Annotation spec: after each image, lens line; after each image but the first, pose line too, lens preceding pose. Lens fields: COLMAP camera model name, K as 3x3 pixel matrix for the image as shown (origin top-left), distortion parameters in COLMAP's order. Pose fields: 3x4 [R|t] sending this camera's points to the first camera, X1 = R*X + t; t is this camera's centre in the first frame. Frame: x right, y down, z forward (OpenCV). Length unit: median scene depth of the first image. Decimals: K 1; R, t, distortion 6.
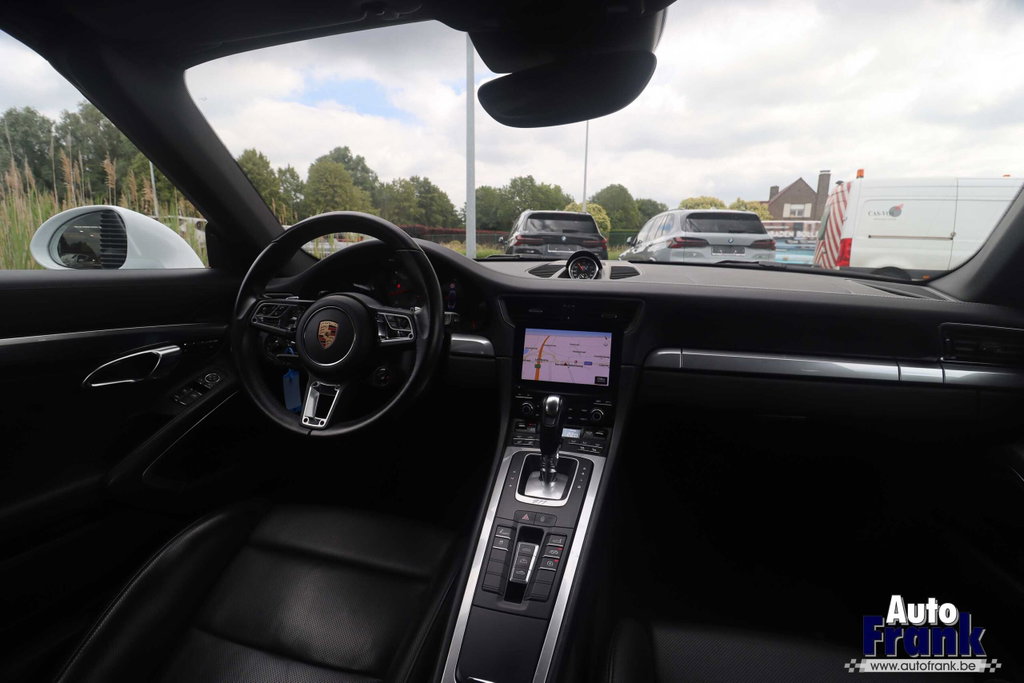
lens RADIAL K [[480.7, 0, 516.1], [0, 480.7, 337.2], [0, 0, 1]] dist [-0.000013, -0.012247]
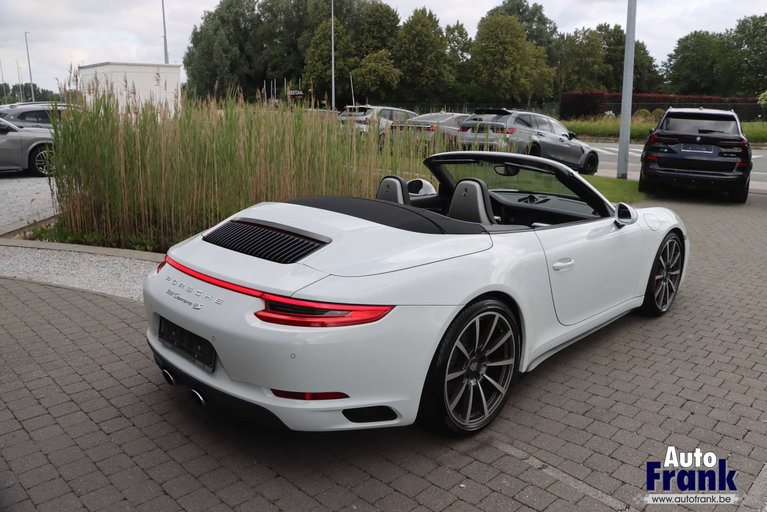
lens RADIAL K [[637.5, 0, 396.5], [0, 637.5, 256.2], [0, 0, 1]] dist [-0.180389, 0.173122]
pose [[0.868715, 0.102572, -0.484575, 0.178383], [-0.079379, 0.994508, 0.068207, 0.003825], [0.488910, -0.020787, 0.872087, -0.404360]]
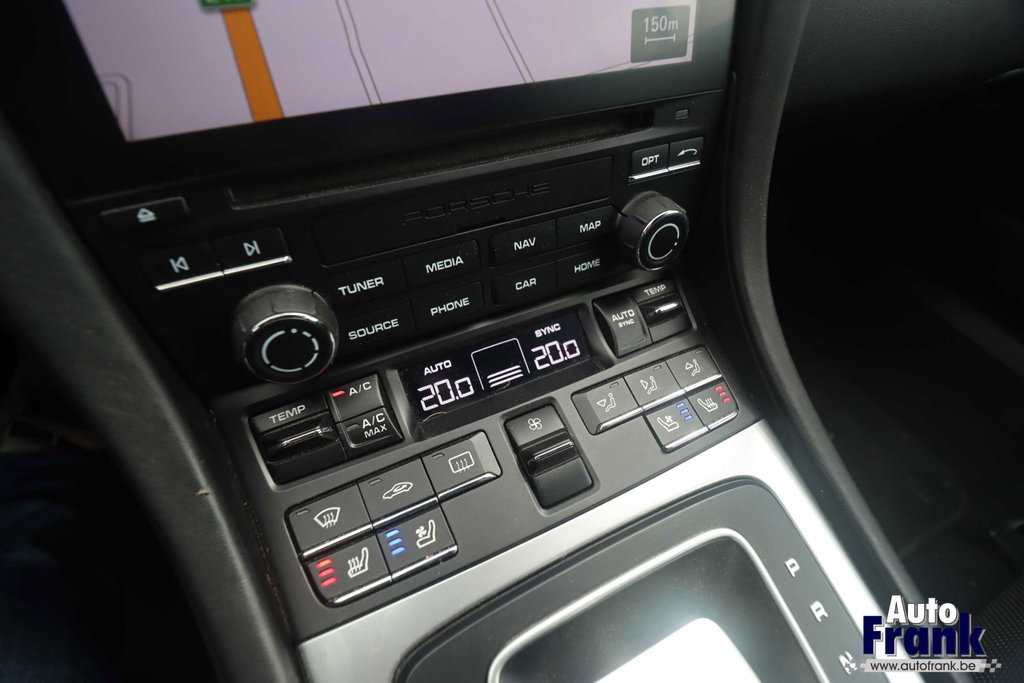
lens RADIAL K [[480.7, 0, 516.1], [0, 480.7, 337.2], [0, 0, 1]] dist [-0.000013, -0.012247]
pose [[0.758762, -0.467280, 0.453796, 0.000771], [0.077992, 0.756843, 0.648927, 0.005115], [-0.646682, -0.456988, 0.610707, 0.078522]]
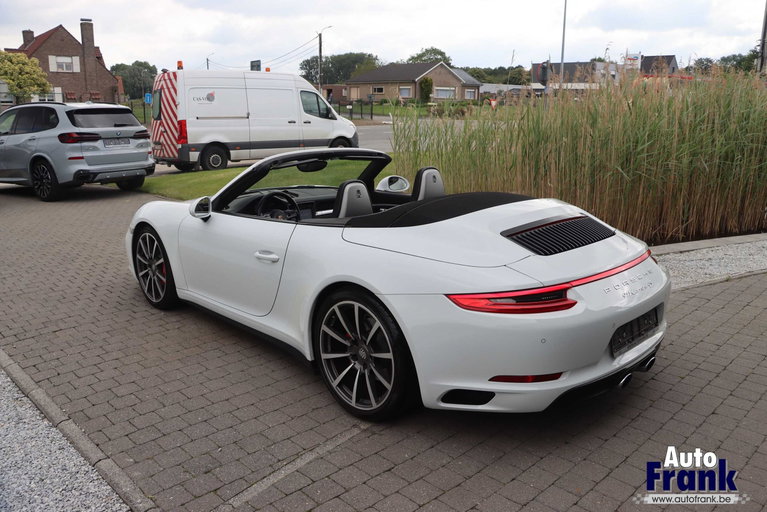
lens RADIAL K [[637.5, 0, 396.5], [0, 637.5, 256.2], [0, 0, 1]] dist [-0.180389, 0.173122]
pose [[0.510183, -0.215766, 0.832561, -0.387810], [0.156920, 0.975124, 0.156554, -0.034870], [-0.845629, 0.050775, 0.531350, -0.246341]]
